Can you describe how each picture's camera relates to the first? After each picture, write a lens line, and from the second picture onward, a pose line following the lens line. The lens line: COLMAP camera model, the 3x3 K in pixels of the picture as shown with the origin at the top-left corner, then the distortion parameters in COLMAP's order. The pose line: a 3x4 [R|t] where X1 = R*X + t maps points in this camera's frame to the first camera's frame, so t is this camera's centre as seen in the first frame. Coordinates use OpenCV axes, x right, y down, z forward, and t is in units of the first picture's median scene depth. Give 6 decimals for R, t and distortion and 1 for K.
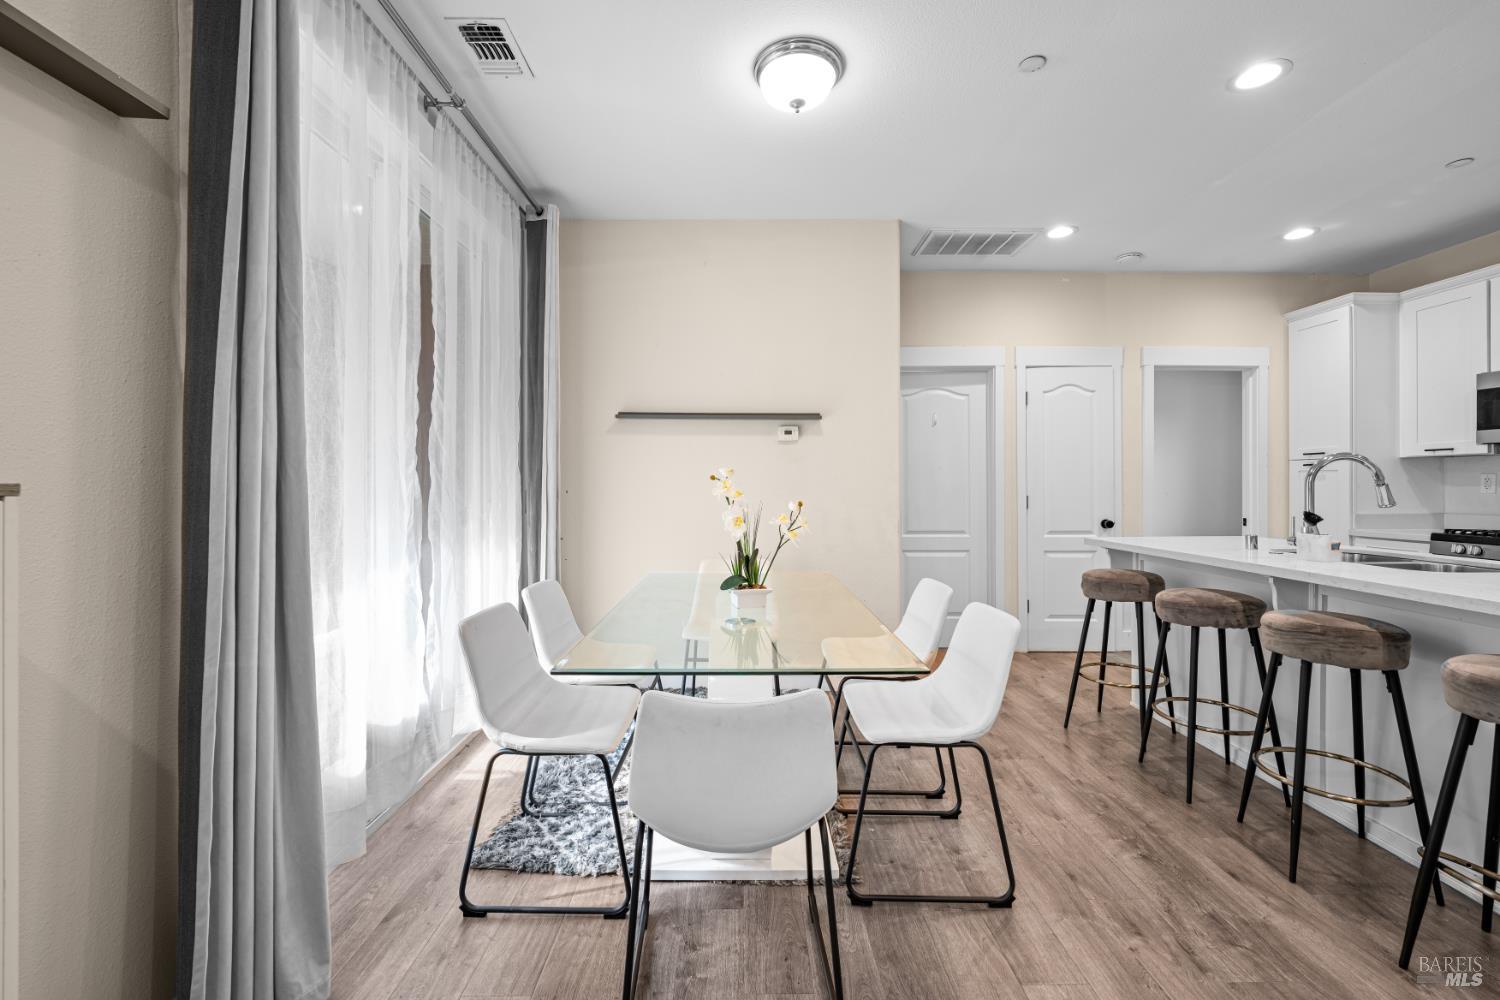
lens RADIAL K [[619.4, 0, 740.7], [0, 619.4, 481.9], [0, 0, 1]] dist [-0.000619, -0.000093]
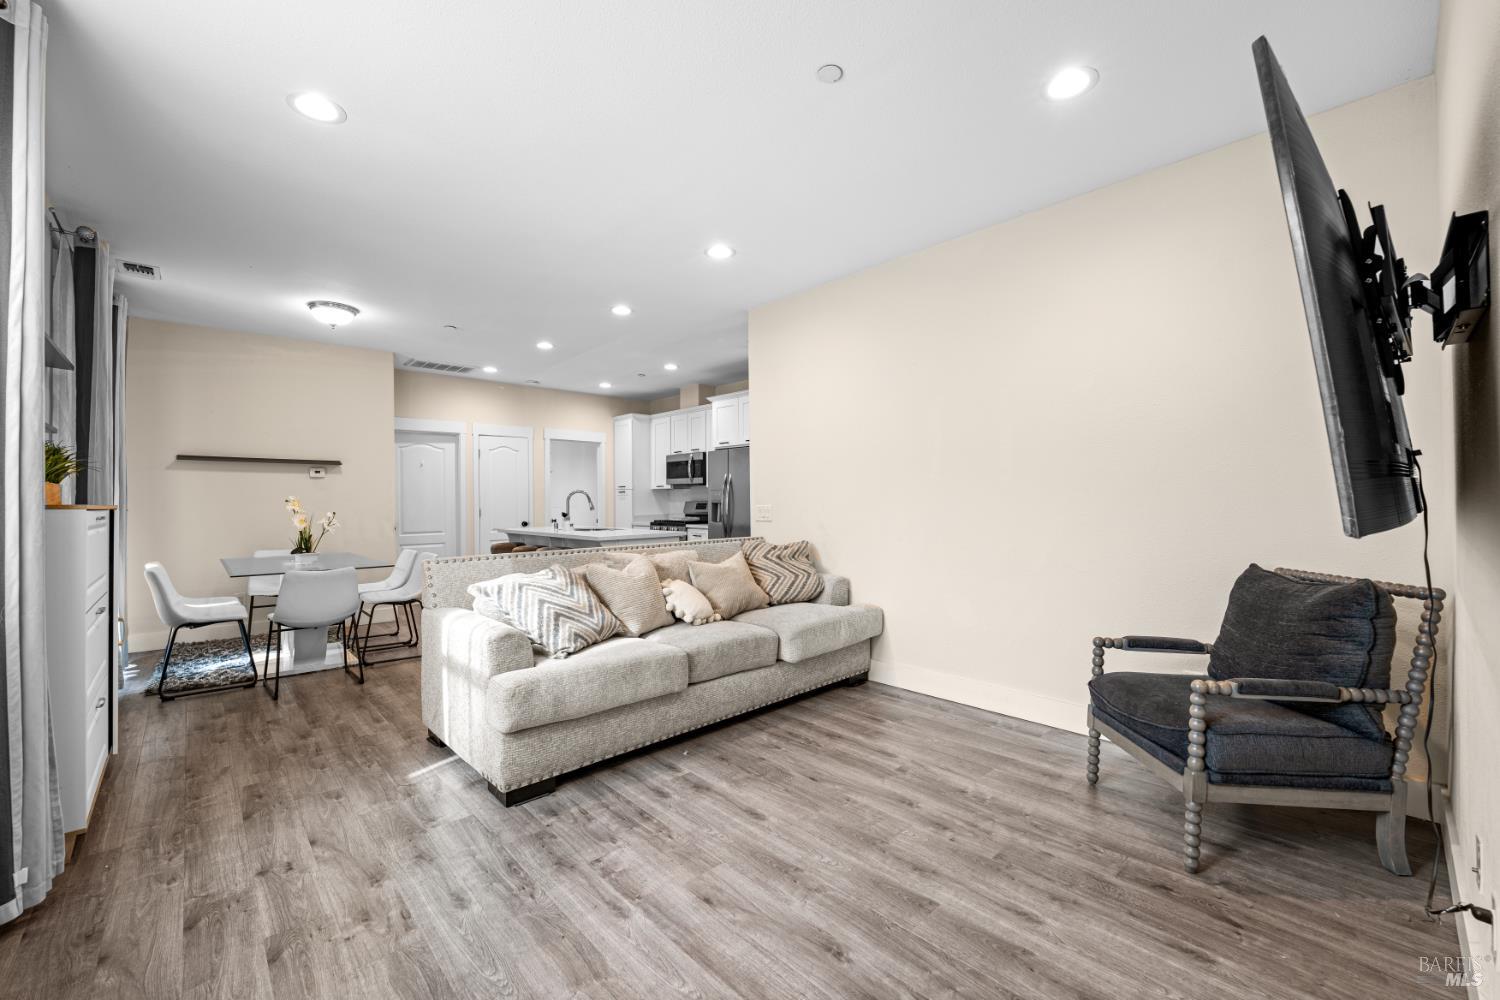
lens RADIAL K [[601.5, 0, 754.8], [0, 601.5, 499.5], [0, 0, 1]] dist [-0.001260, -0.000304]
pose [[0.720767, -0.002553, 0.693173, -0.175183], [0.005269, 0.999985, -0.001796, 0.002812], [-0.693158, 0.004947, 0.720769, -0.873474]]
